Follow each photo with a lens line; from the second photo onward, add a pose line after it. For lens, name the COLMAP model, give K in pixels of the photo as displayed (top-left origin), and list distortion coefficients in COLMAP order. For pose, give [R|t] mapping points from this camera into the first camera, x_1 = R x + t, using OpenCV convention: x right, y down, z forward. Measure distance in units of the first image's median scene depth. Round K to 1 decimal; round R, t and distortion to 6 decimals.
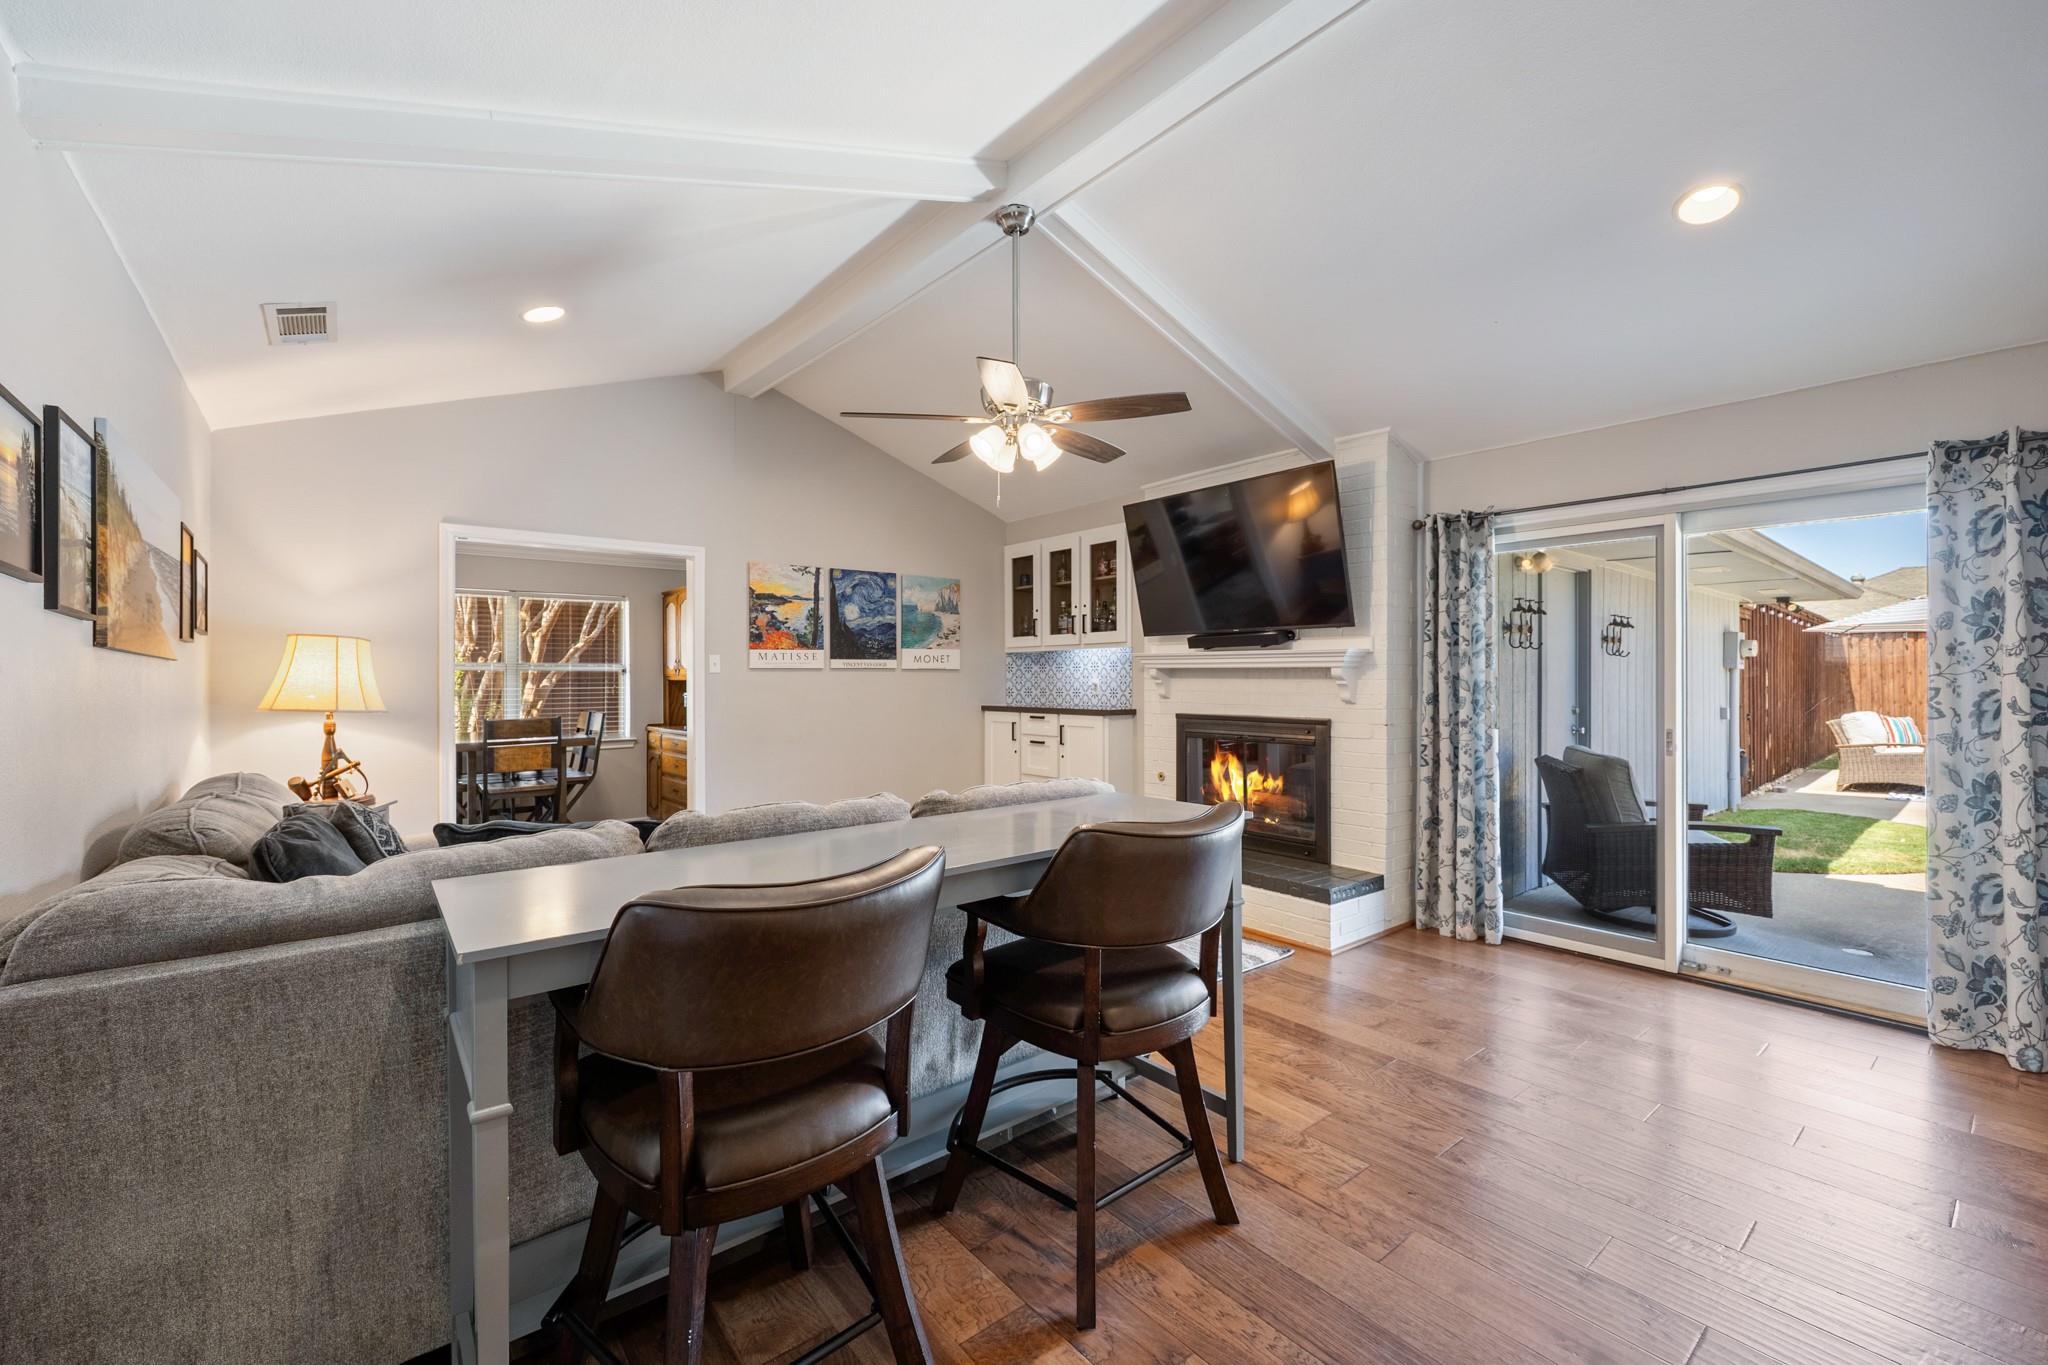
lens RADIAL K [[833.6, 0, 1048.3], [0, 833.6, 670.0], [0, 0, 1]] dist [-0.000789, -0.000033]
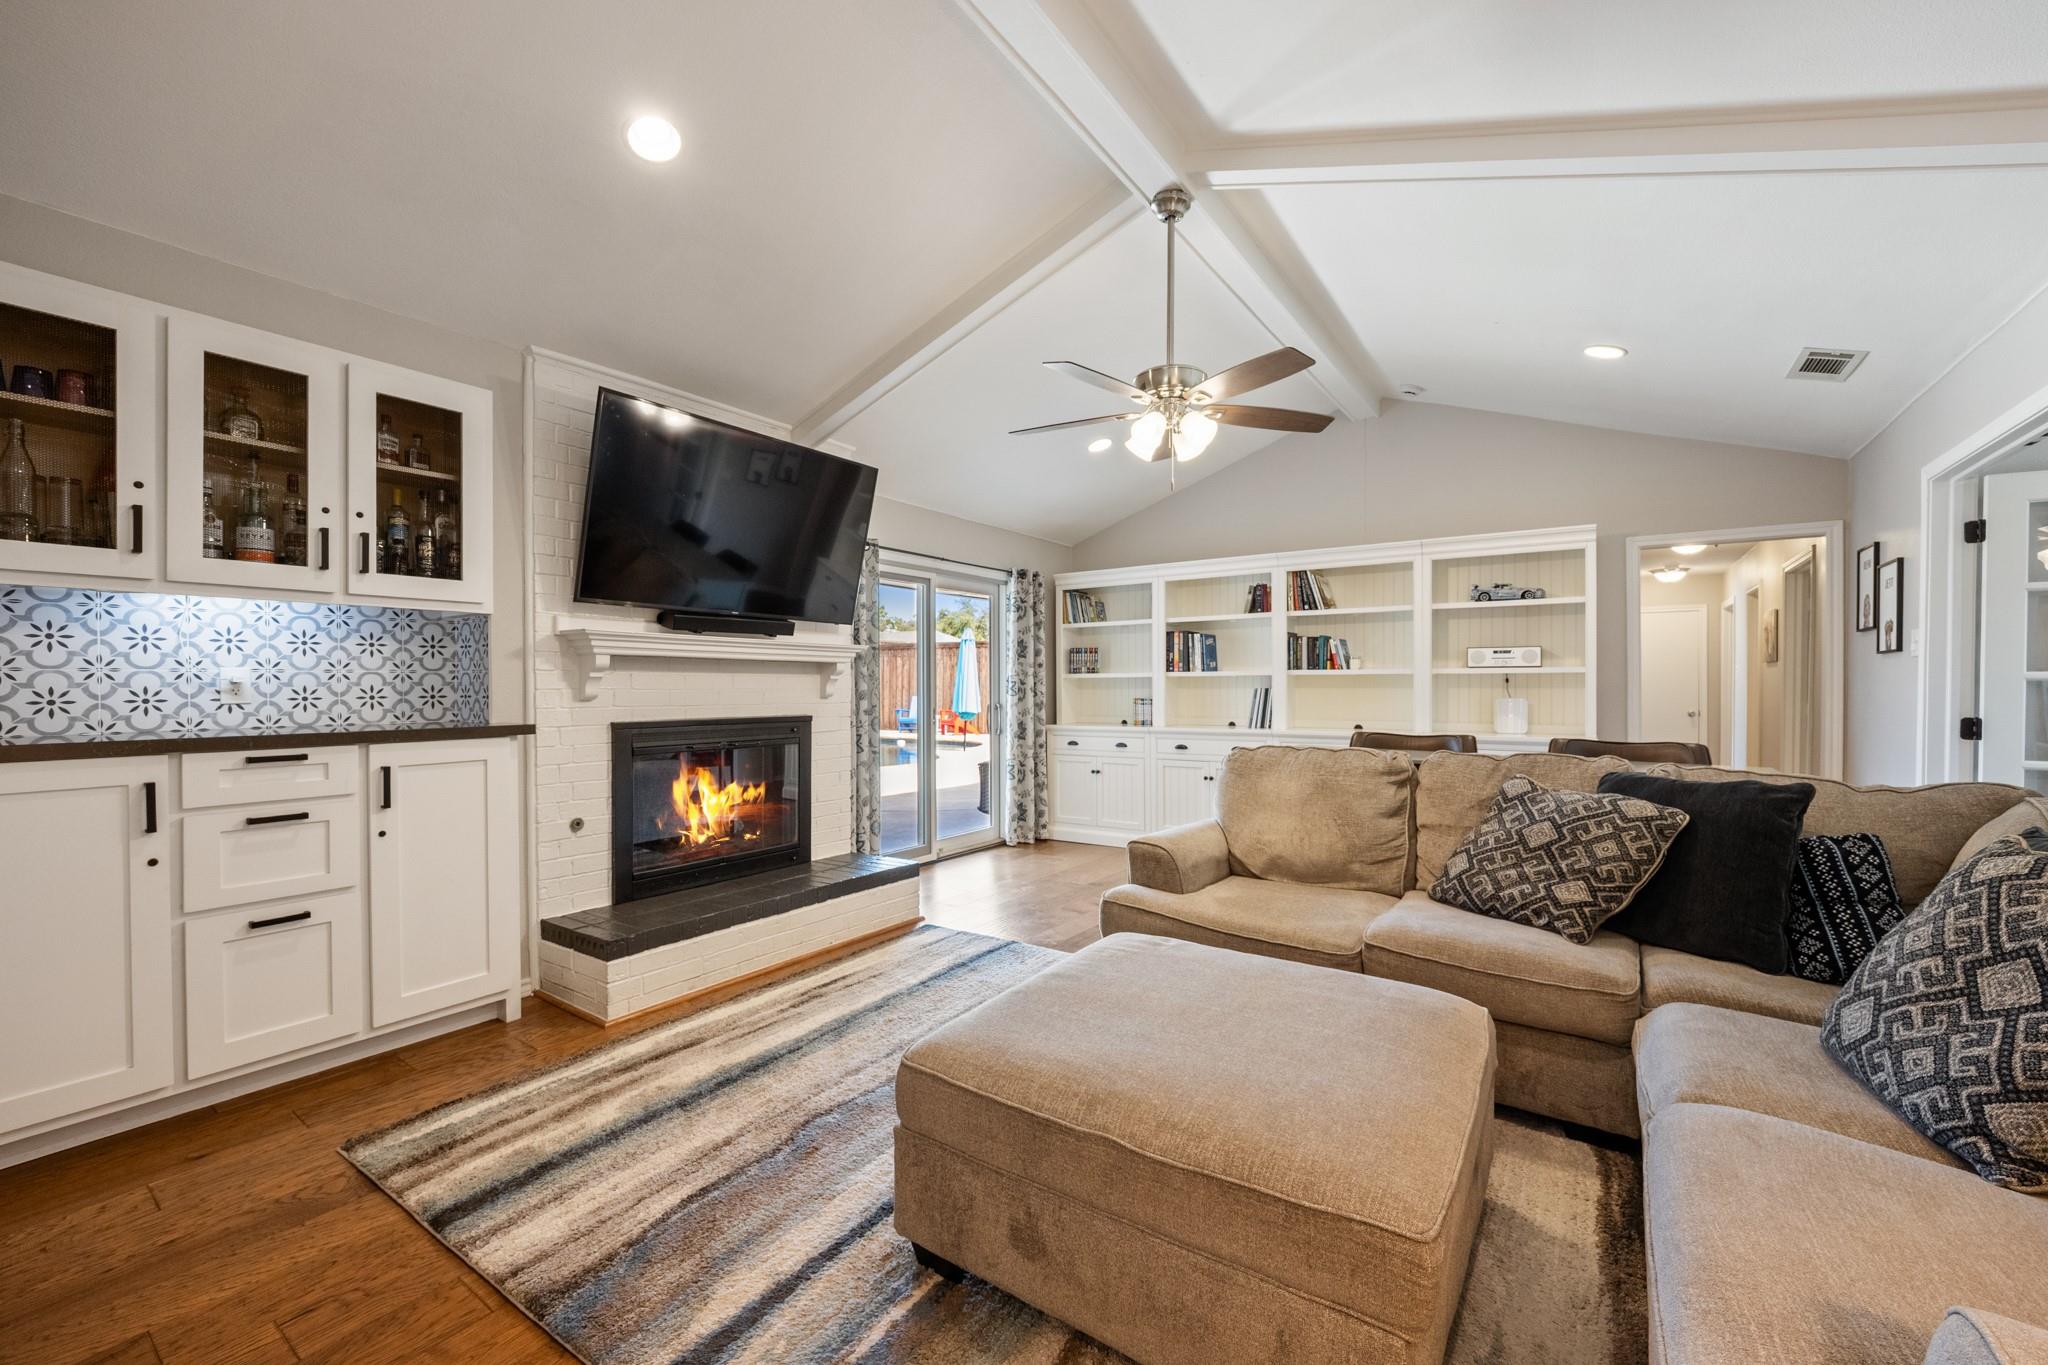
lens RADIAL K [[833.6, 0, 1048.3], [0, 833.6, 670.0], [0, 0, 1]] dist [-0.000789, -0.000033]
pose [[-0.260997, 0.015243, 0.965219, -0.596876], [-0.007473, 0.999813, -0.017810, 0.019378], [-0.965311, -0.011862, -0.260834, 0.849561]]
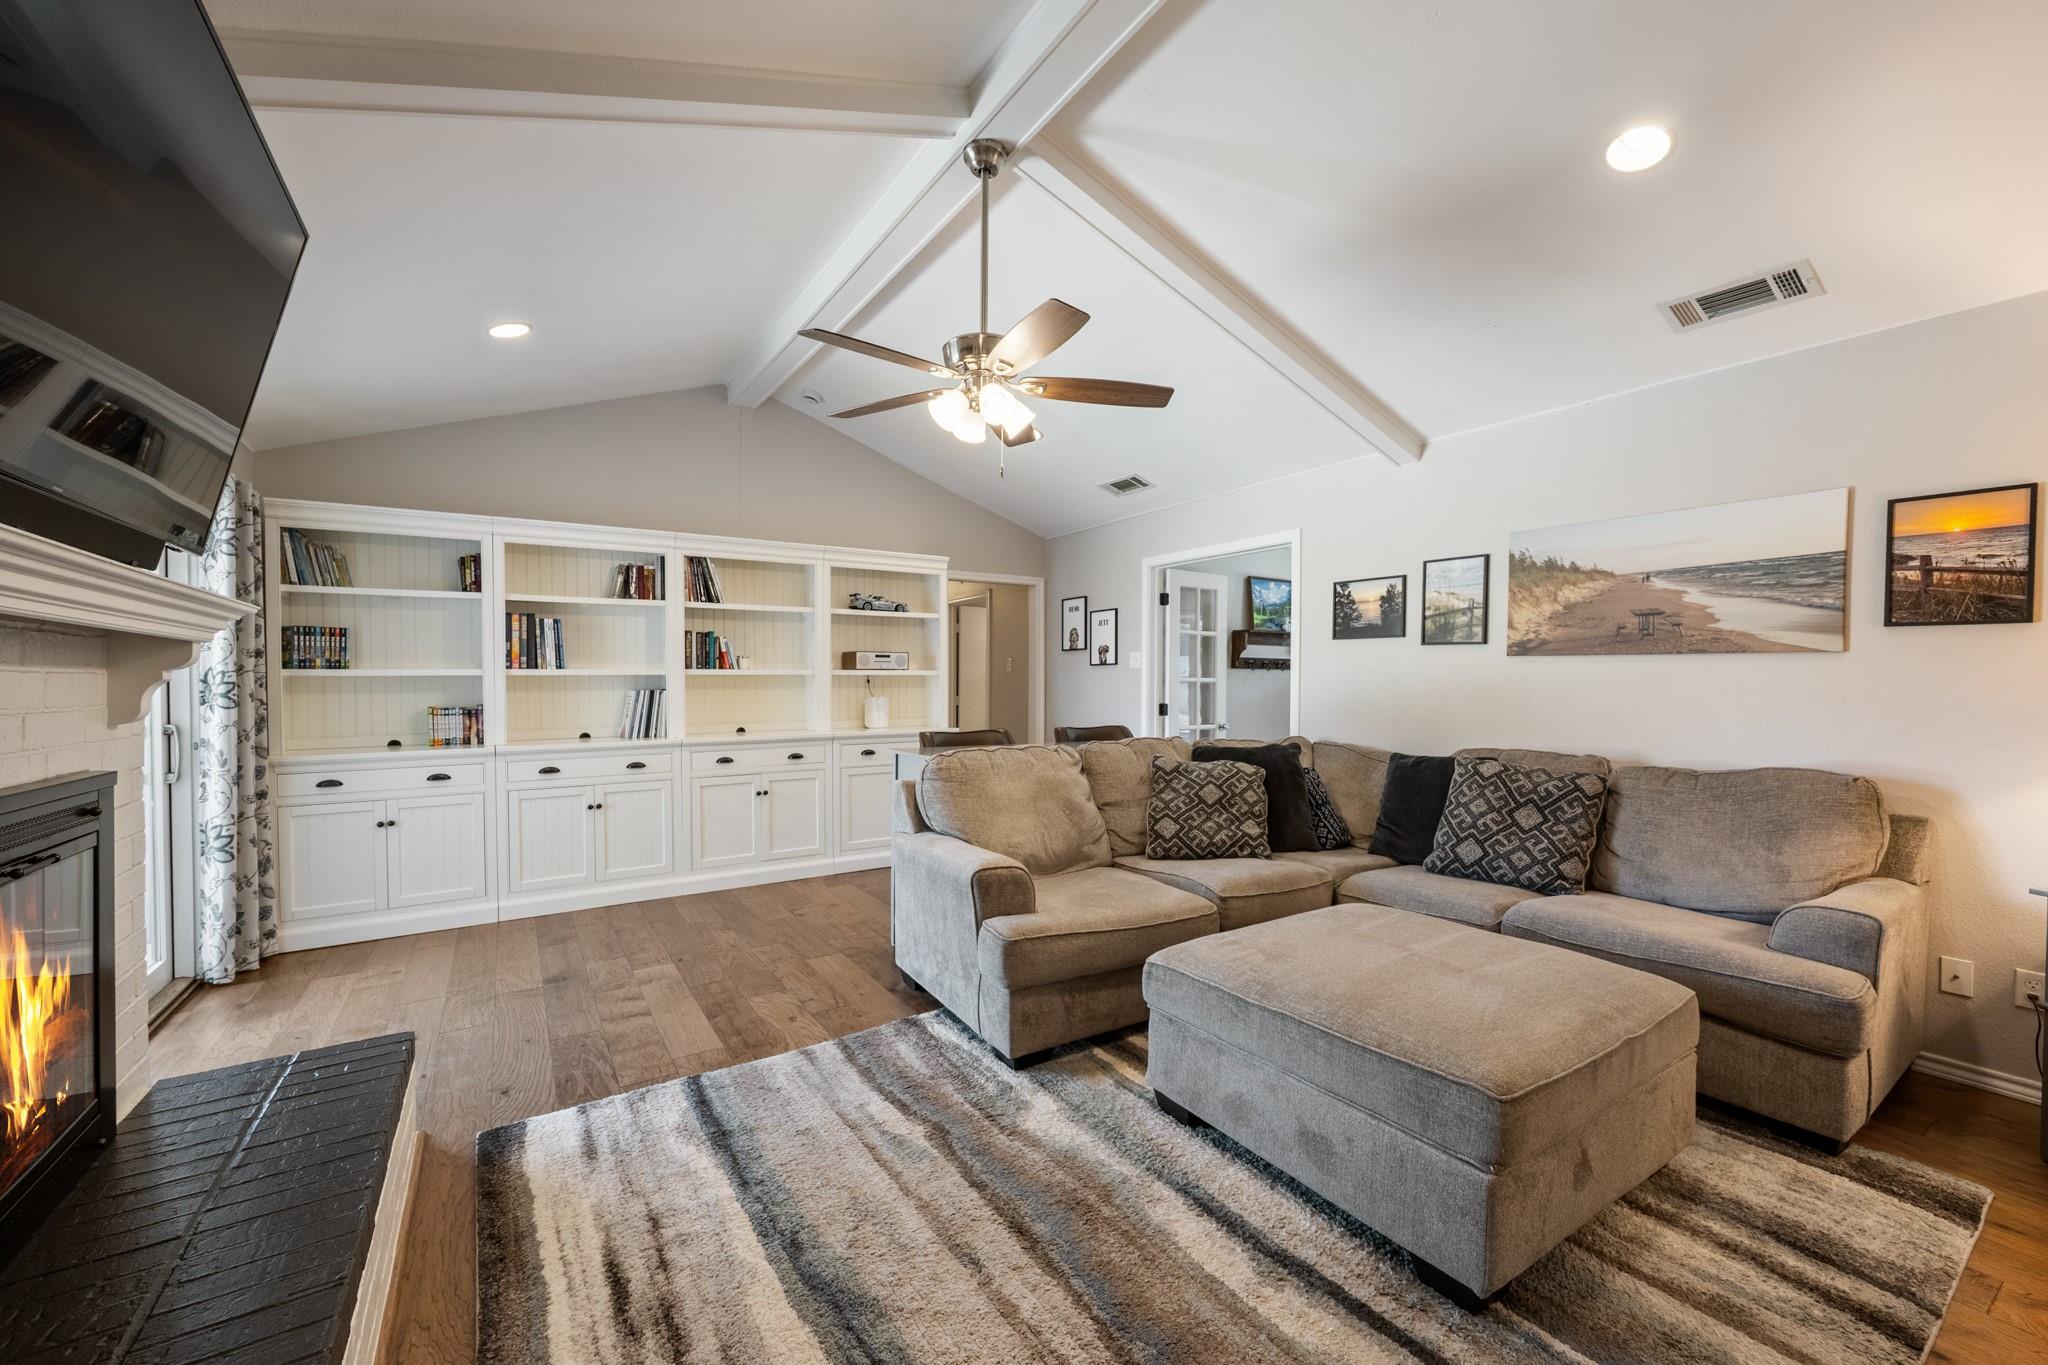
lens RADIAL K [[820.2, 0, 1027.3], [0, 820.2, 674.3], [0, 0, 1]] dist [-0.008676, 0.000060]
pose [[-0.991363, -0.000087, 0.131149, -0.127271], [-0.002108, 0.999881, -0.015273, 0.016997], [-0.131133, -0.015417, -0.991245, 1.138913]]
